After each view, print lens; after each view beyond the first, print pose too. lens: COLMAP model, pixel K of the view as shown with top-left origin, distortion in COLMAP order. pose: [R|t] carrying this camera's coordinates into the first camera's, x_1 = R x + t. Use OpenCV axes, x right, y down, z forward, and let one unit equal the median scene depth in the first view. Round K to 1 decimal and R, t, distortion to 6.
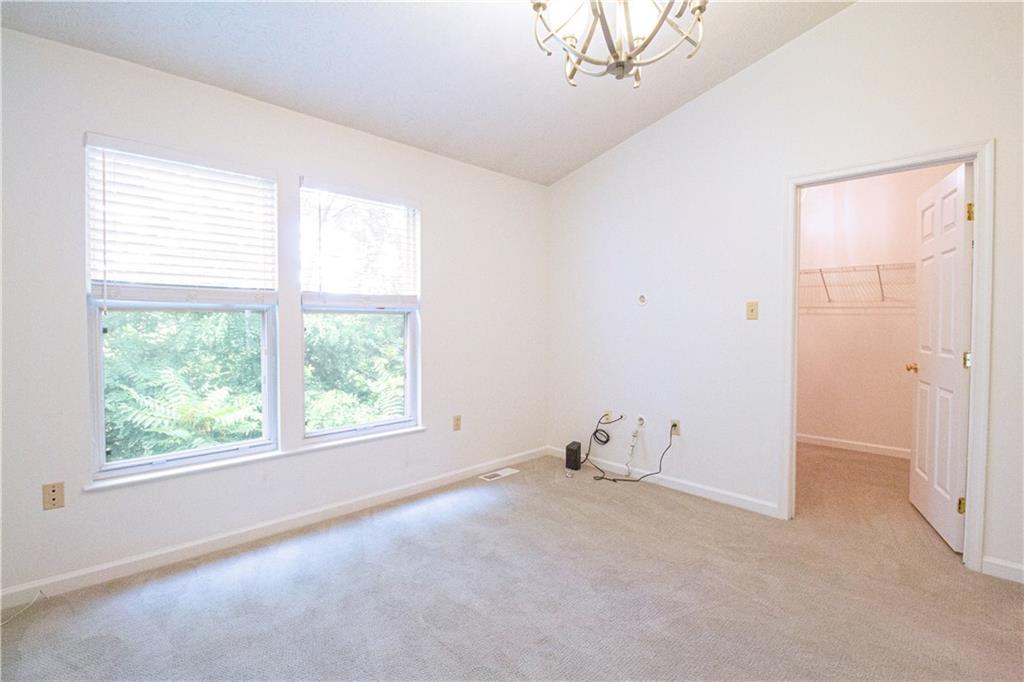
lens RADIAL K [[470.1, 0, 512.8], [0, 470.1, 332.5], [0, 0, 1]] dist [-0.023655, -0.000273]
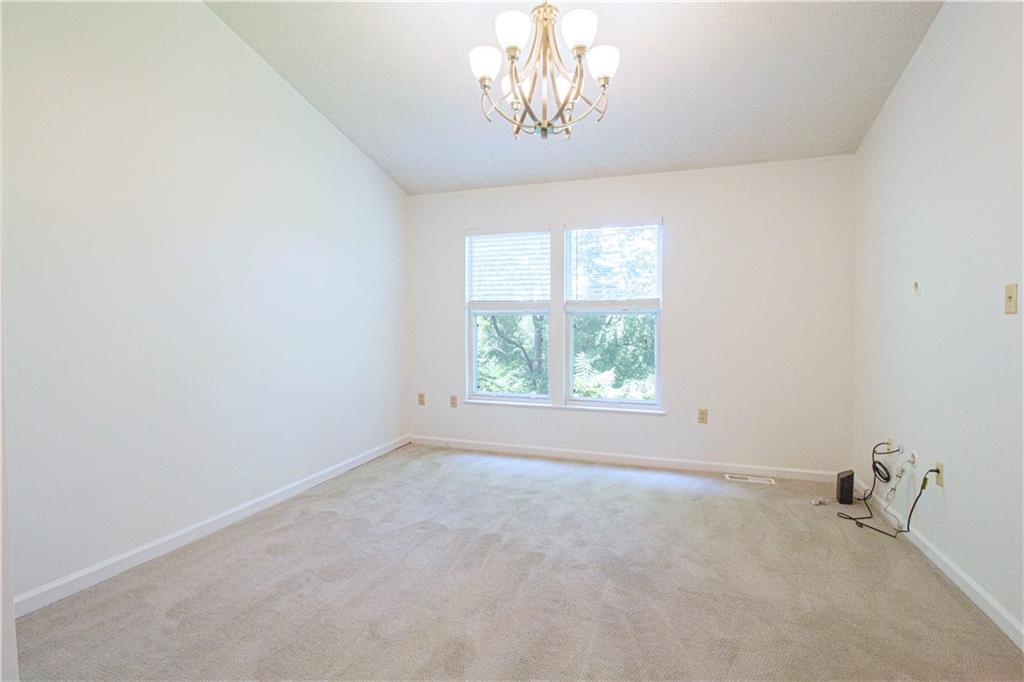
lens RADIAL K [[472.7, 0, 513.4], [0, 472.7, 332.1], [0, 0, 1]] dist [-0.001940, -0.000377]
pose [[0.460957, 0.018717, -0.887225, 0.628545], [-0.020343, 0.999738, 0.010521, 0.000098], [0.887189, 0.013199, 0.461217, 0.124070]]
